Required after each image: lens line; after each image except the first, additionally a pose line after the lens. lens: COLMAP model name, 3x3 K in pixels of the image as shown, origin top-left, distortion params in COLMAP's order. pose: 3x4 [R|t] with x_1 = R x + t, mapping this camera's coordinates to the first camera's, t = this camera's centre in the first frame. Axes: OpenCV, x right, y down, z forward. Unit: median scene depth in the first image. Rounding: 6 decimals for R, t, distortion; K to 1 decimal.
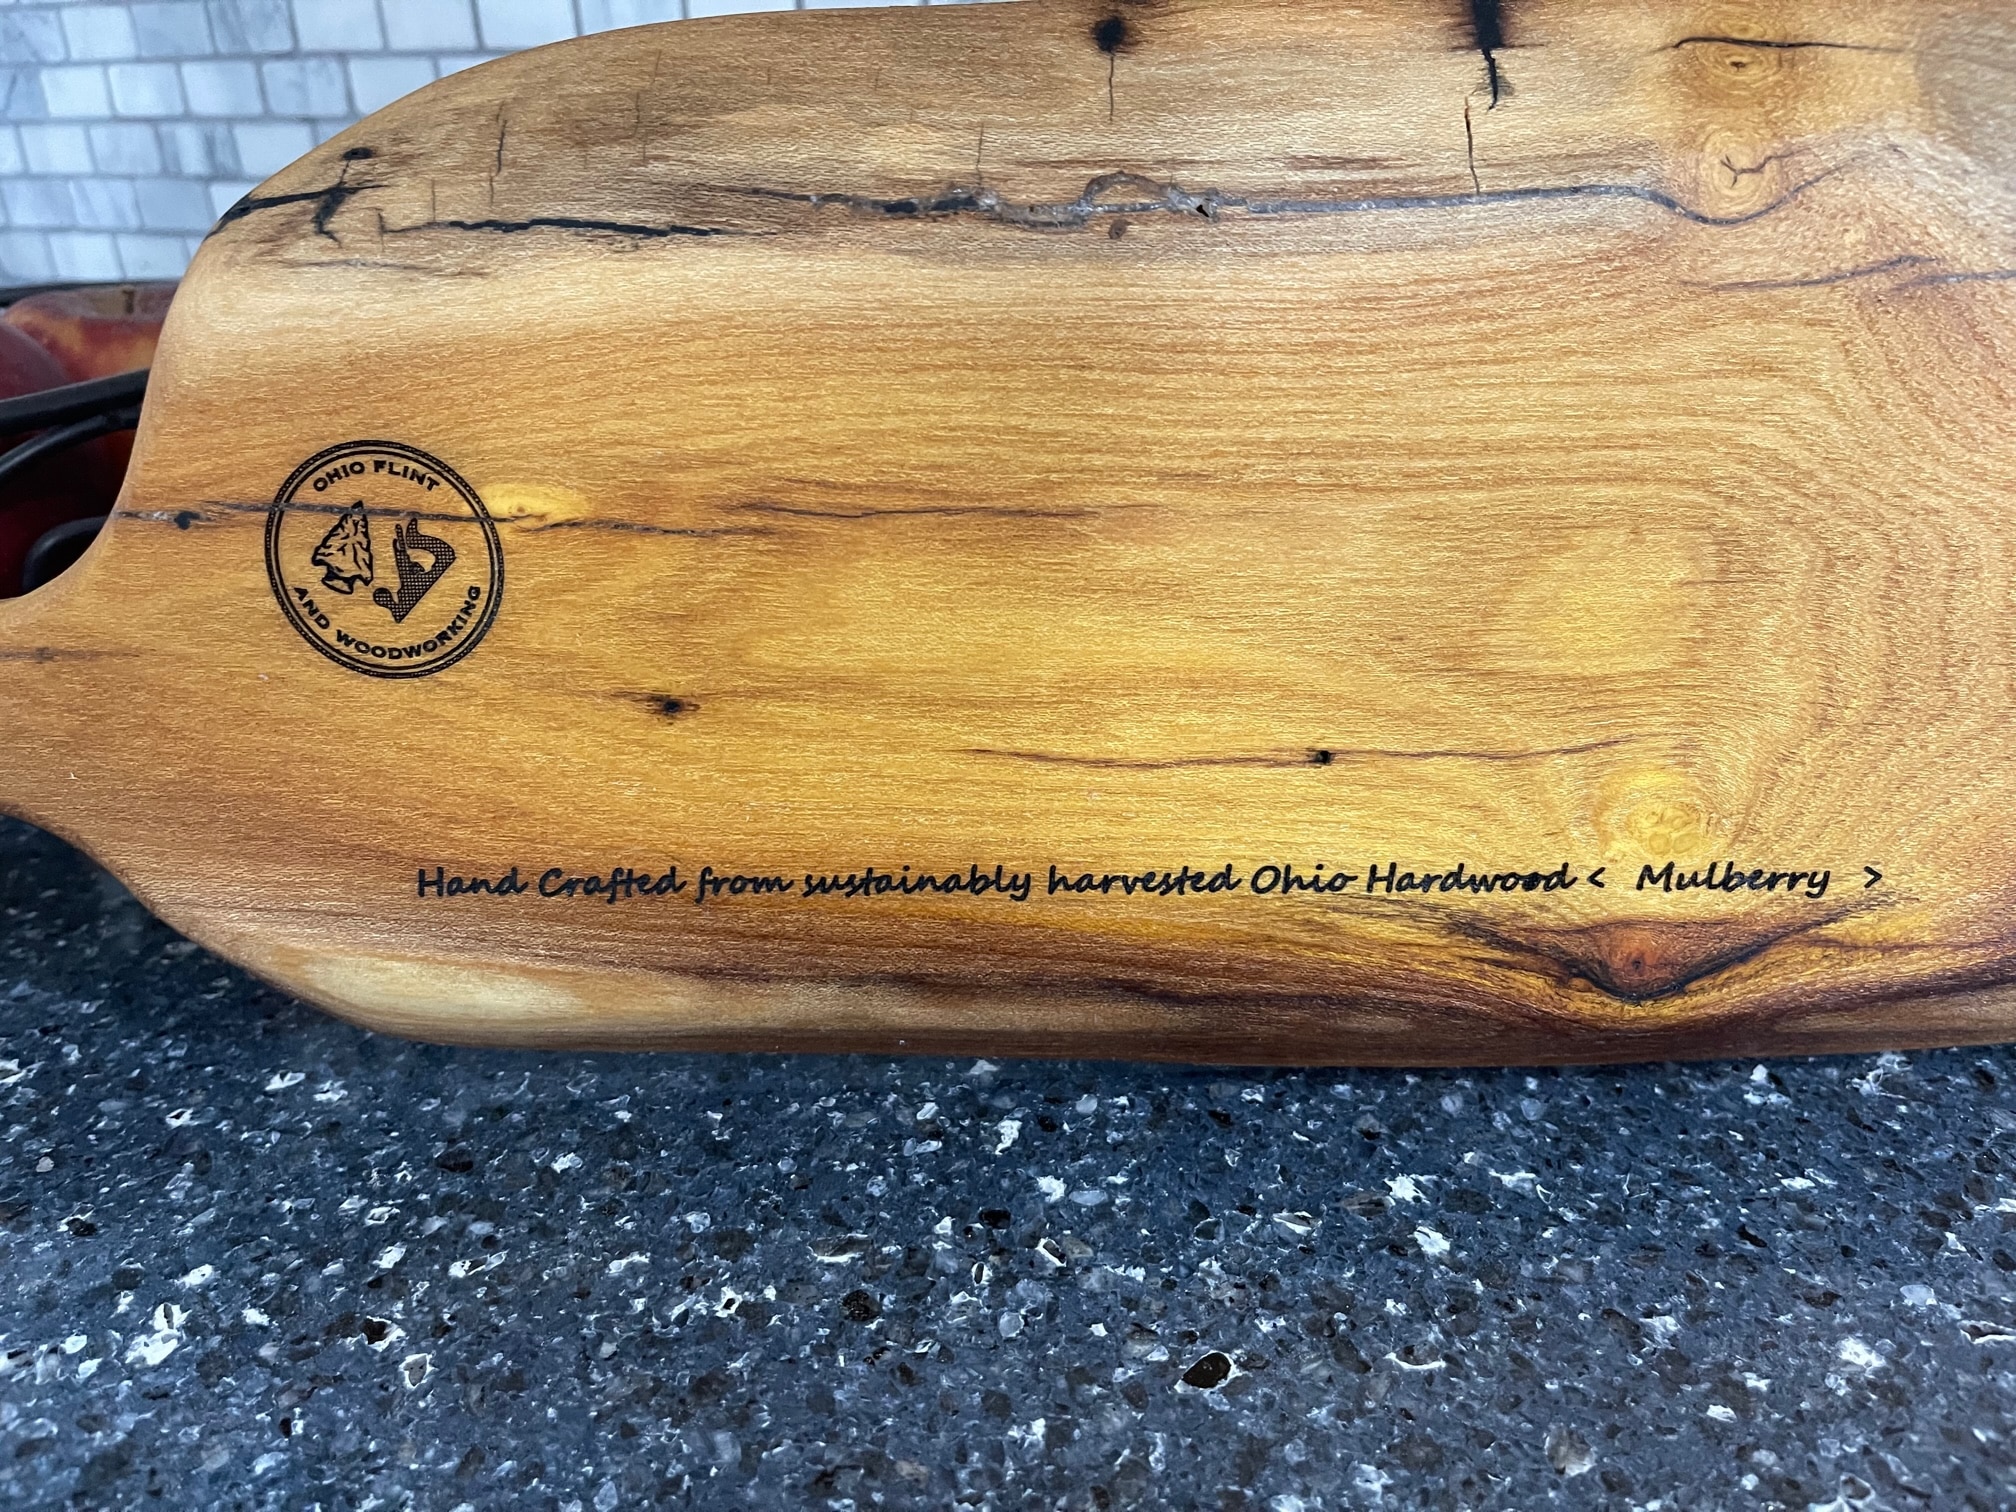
lens RADIAL K [[1537.4, 0, 988.7], [0, 1537.4, 772.1], [0, 0, 1]] dist [0.050574, -0.075172]
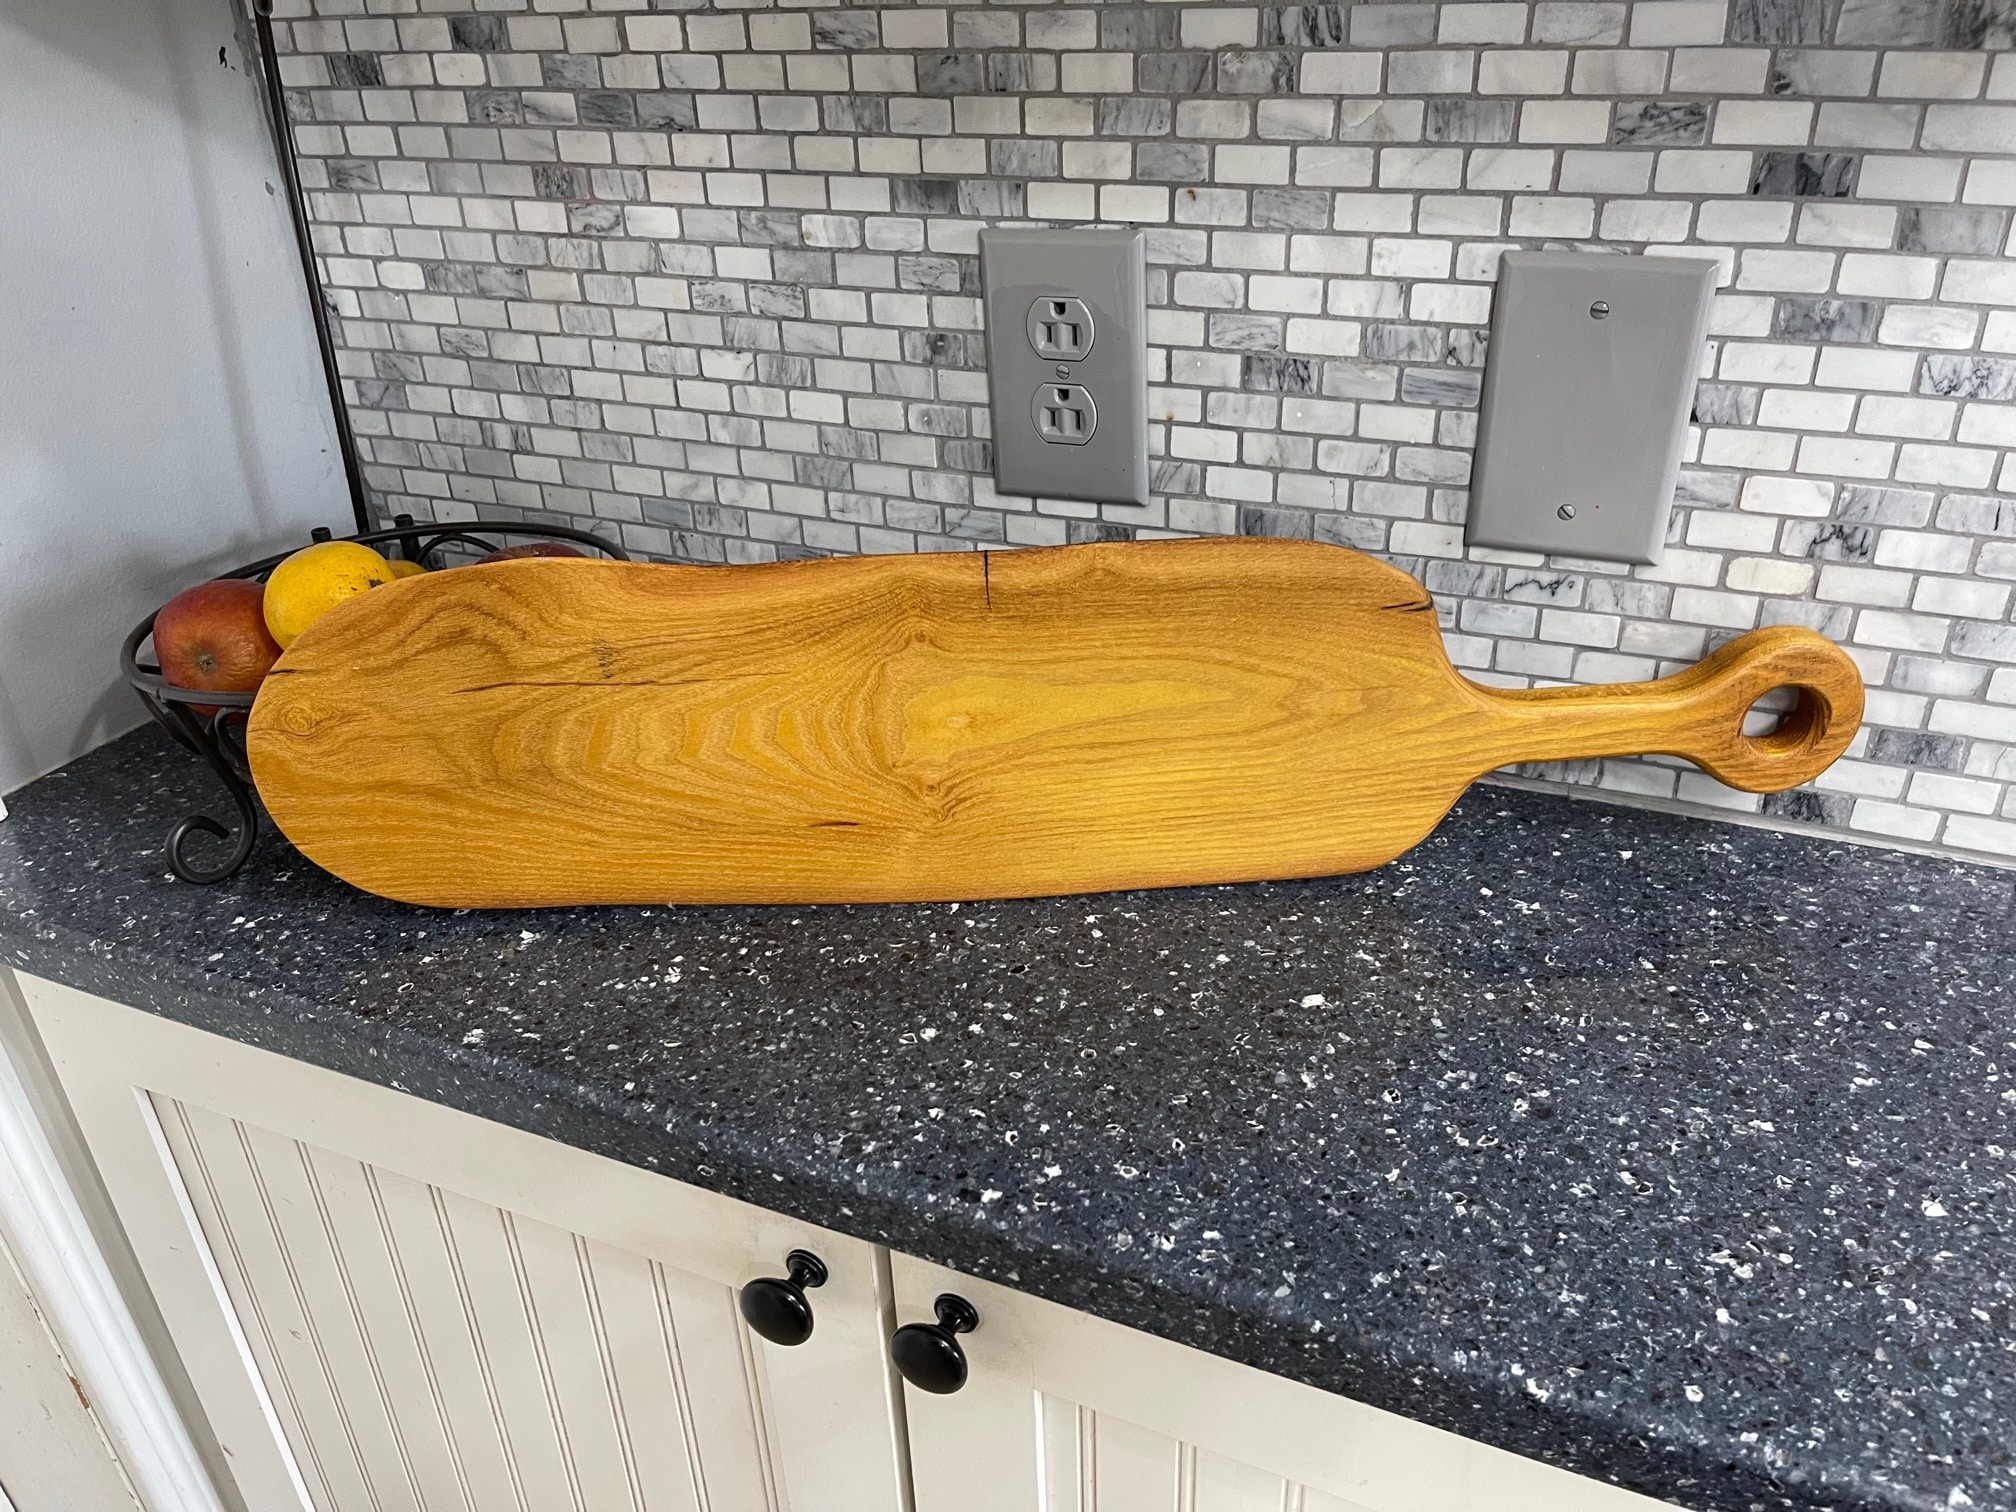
lens RADIAL K [[1537.4, 0, 999.1], [0, 1537.4, 774.7], [0, 0, 1]] dist [0.050574, -0.075172]
pose [[0.999032, -0.025520, 0.035838, -0.000305], [0.024149, 0.998978, 0.038200, -0.119120], [-0.036777, -0.037297, 0.998627, -1.924753]]
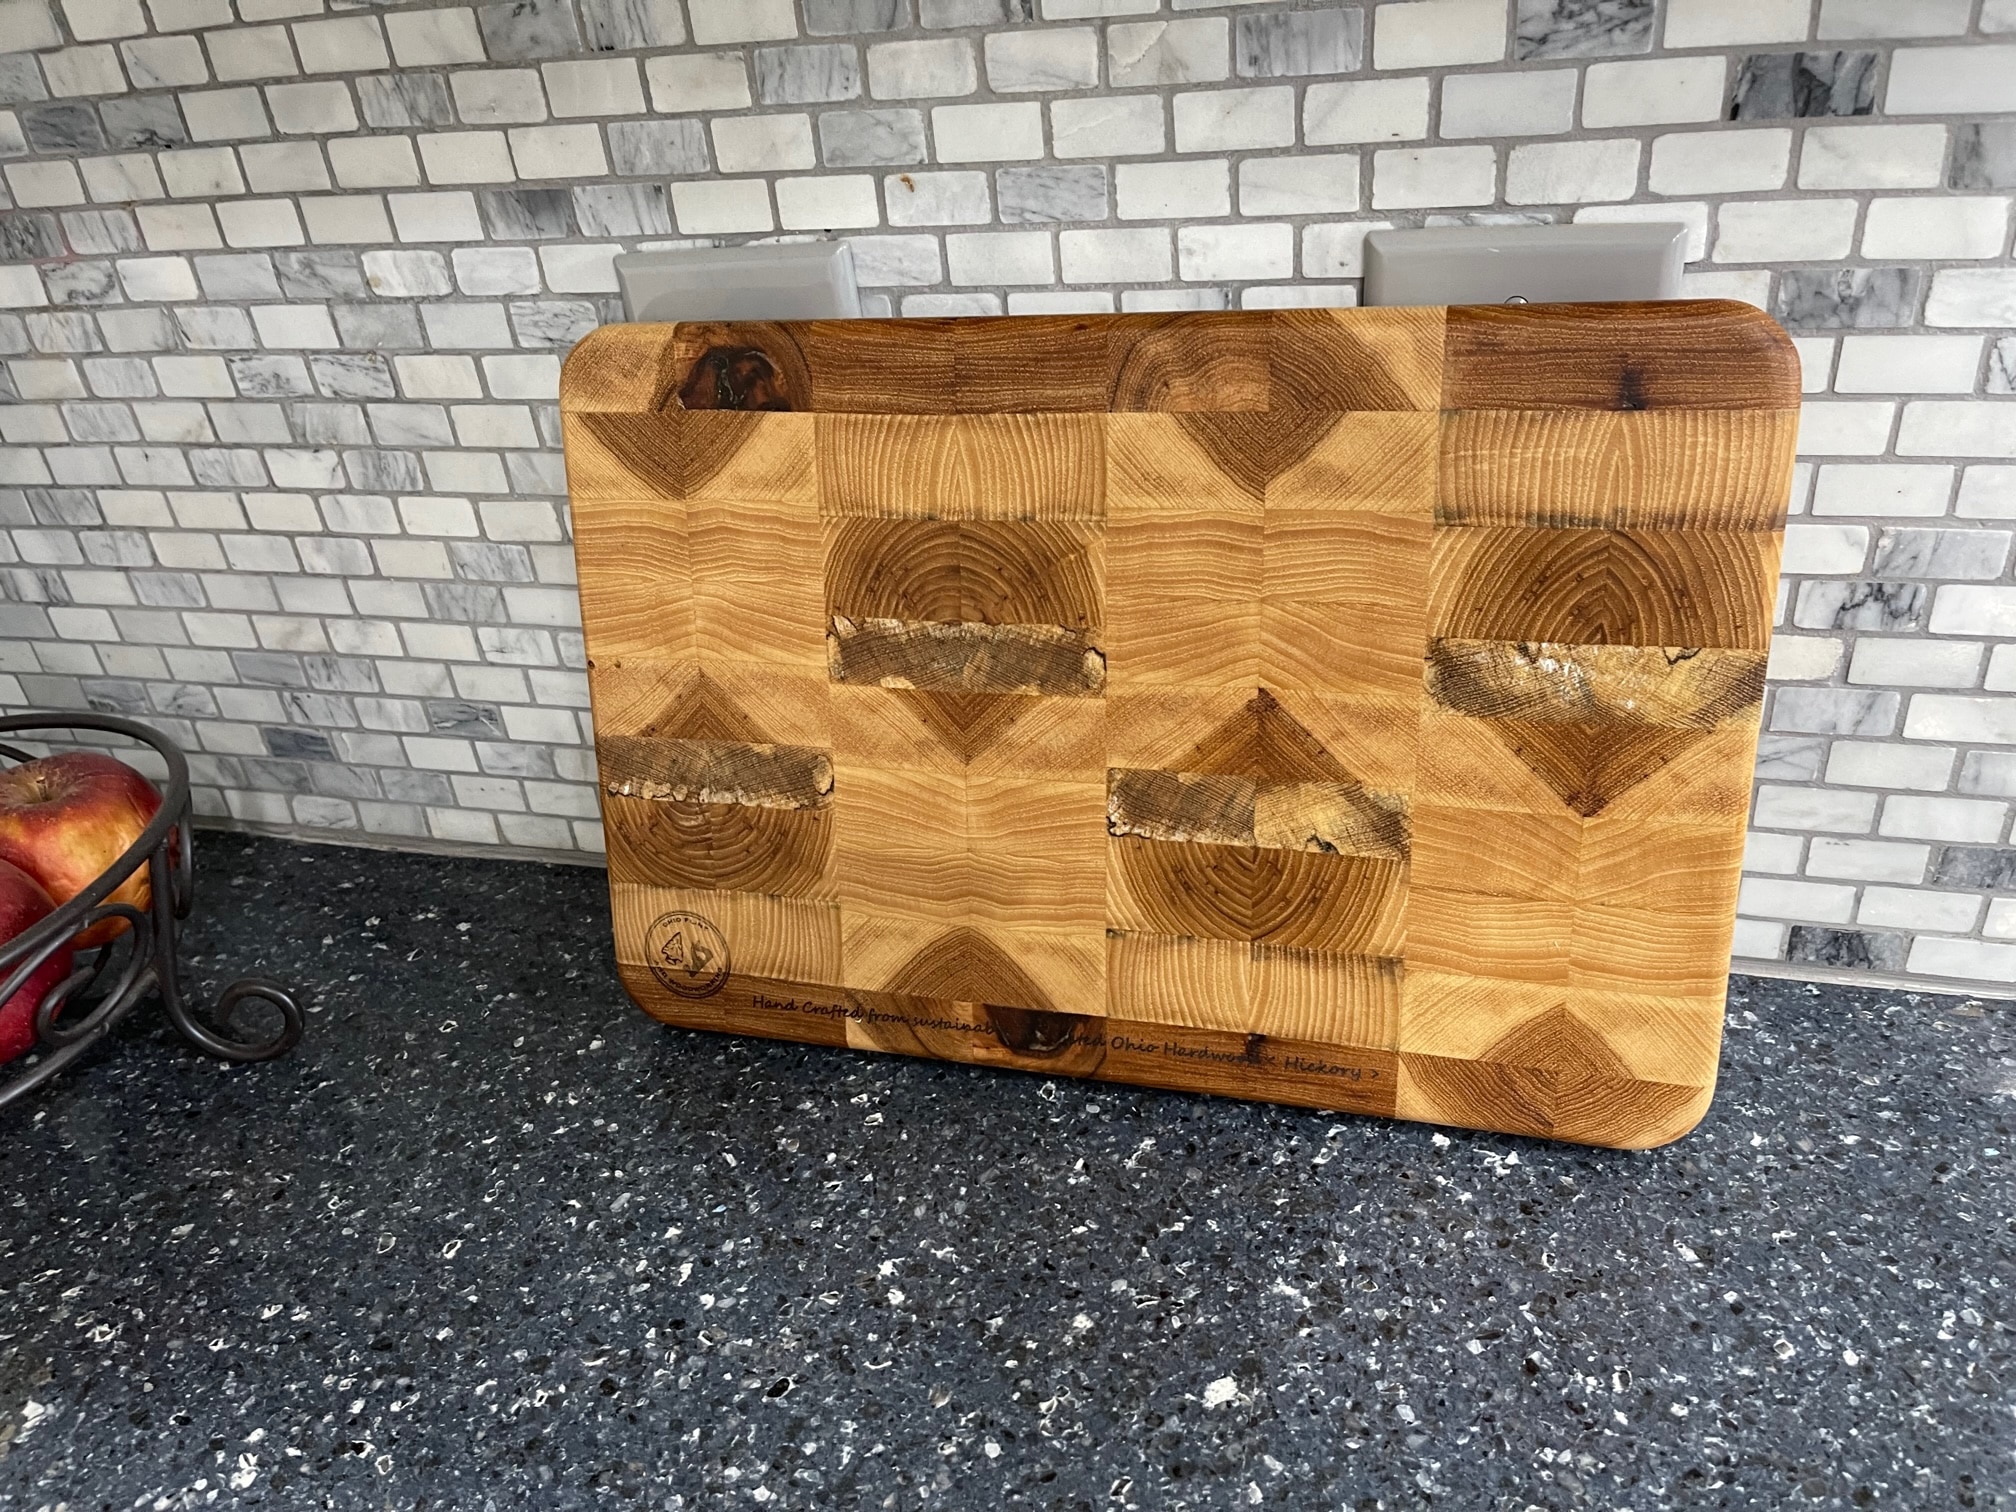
lens RADIAL K [[1537.4, 0, 1014.8], [0, 1537.4, 769.4], [0, 0, 1]] dist [0.050574, -0.075172]
pose [[0.981900, -0.146189, 0.120422, 0.294503], [0.138132, 0.987736, 0.072775, -0.492811], [-0.129585, -0.054824, 0.990052, -0.958782]]
